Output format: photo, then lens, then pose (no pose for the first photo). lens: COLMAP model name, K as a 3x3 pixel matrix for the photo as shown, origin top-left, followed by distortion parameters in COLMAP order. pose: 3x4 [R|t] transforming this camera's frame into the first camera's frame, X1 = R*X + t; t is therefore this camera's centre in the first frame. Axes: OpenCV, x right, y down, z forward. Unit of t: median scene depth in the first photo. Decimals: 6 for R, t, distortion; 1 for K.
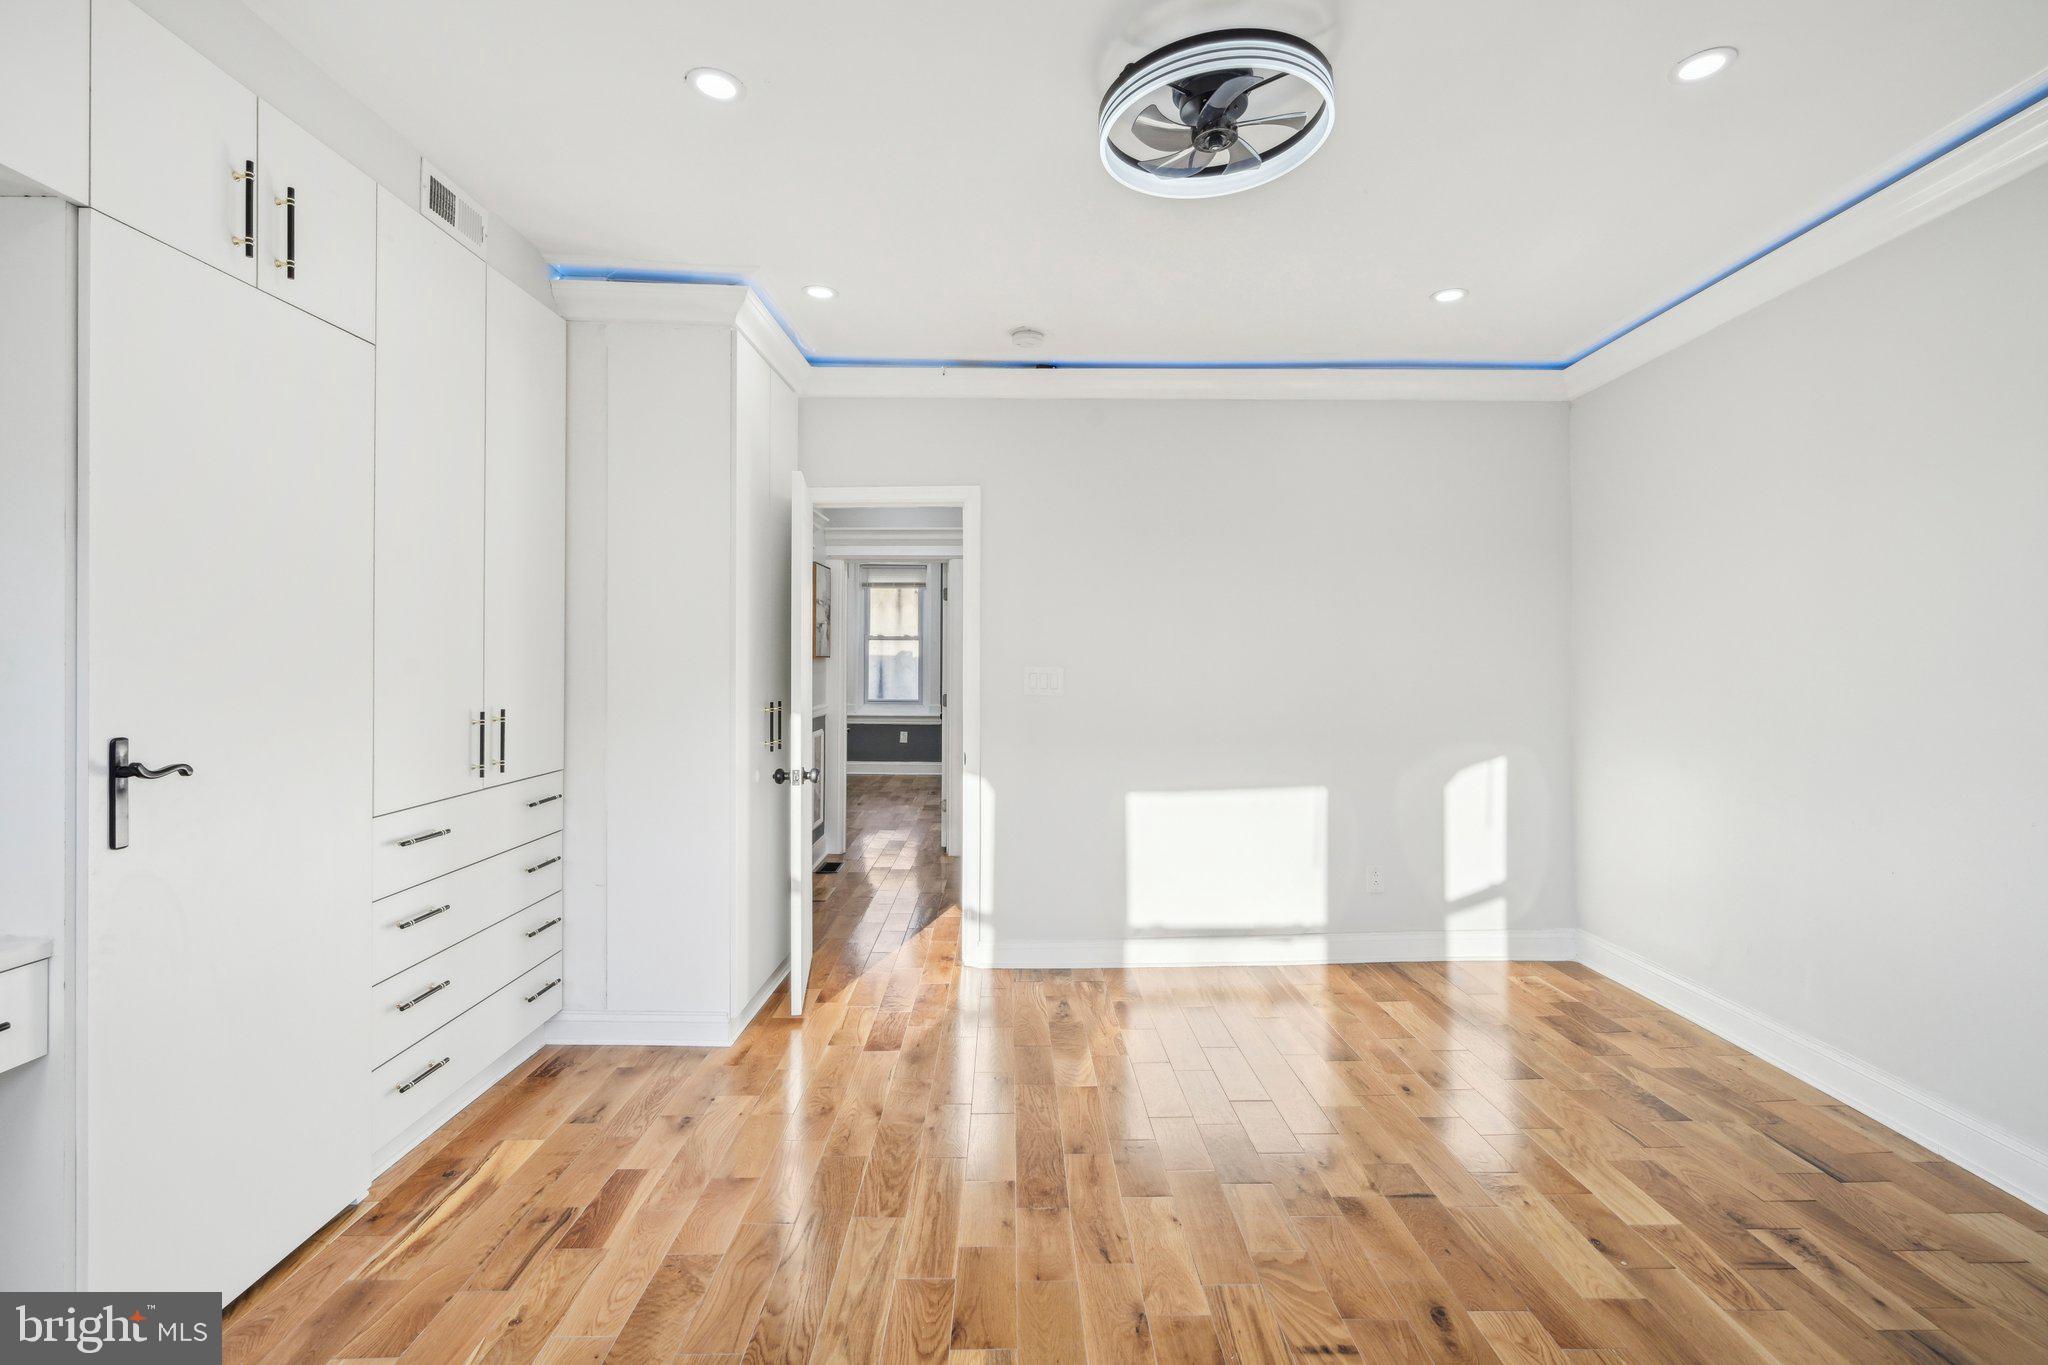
lens RADIAL K [[916.9, 0, 1017.2], [0, 916.9, 685.9], [0, 0, 1]] dist [-0.002410, 0.000081]
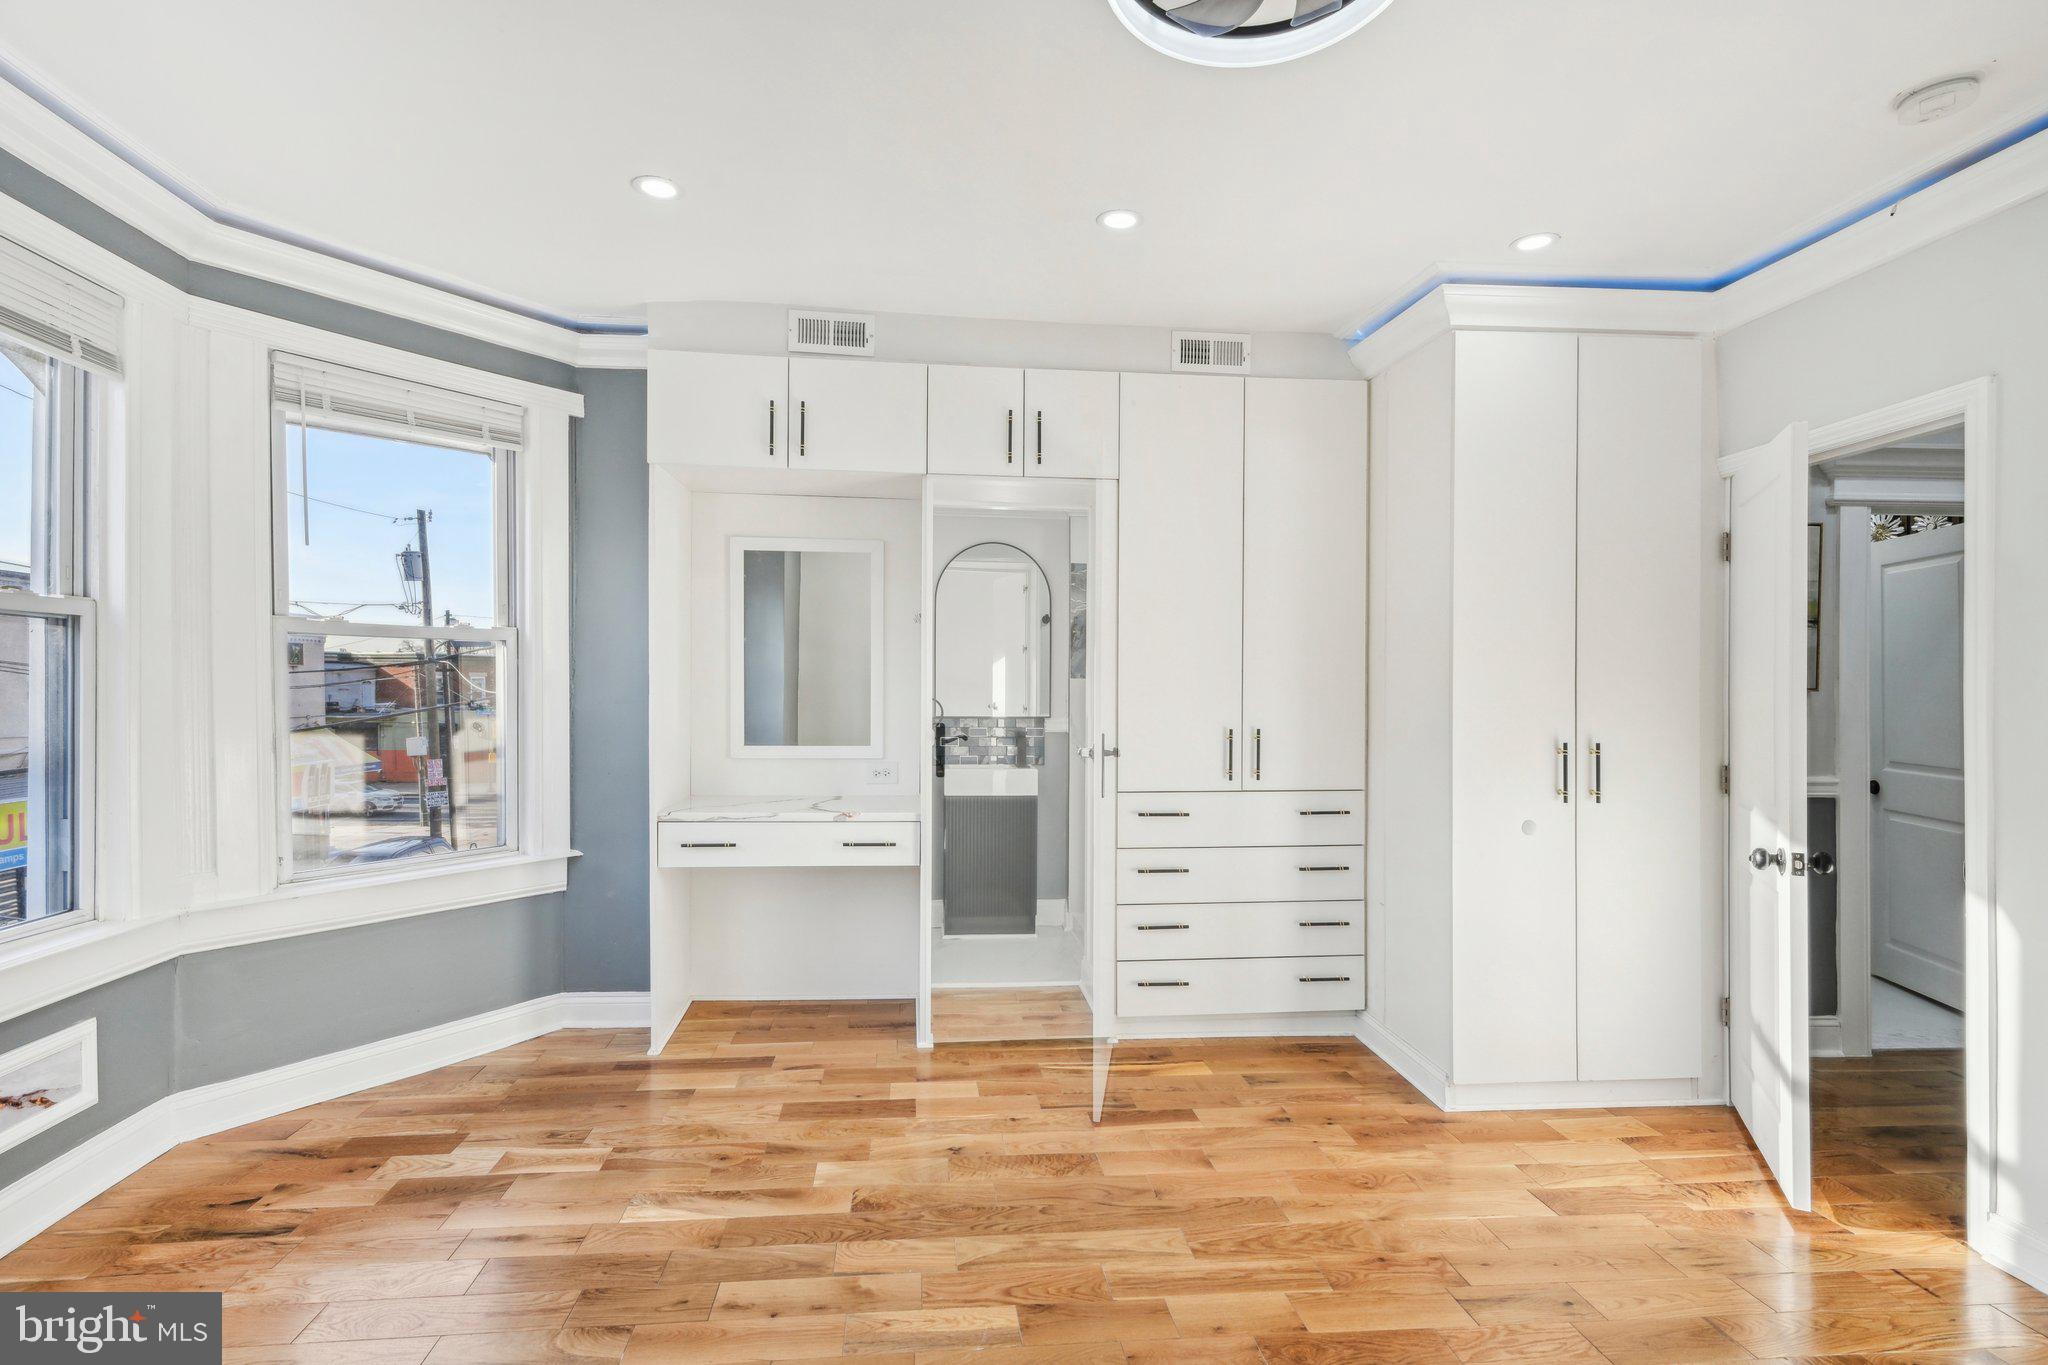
lens RADIAL K [[944.8, 0, 1017.0], [0, 944.8, 688.1], [0, 0, 1]] dist [-0.001200, -0.000126]
pose [[0.102712, 0.000840, -0.994711, 0.740930], [-0.031277, 0.999508, -0.002386, -0.014954], [0.994219, 0.031357, 0.102688, 0.597387]]
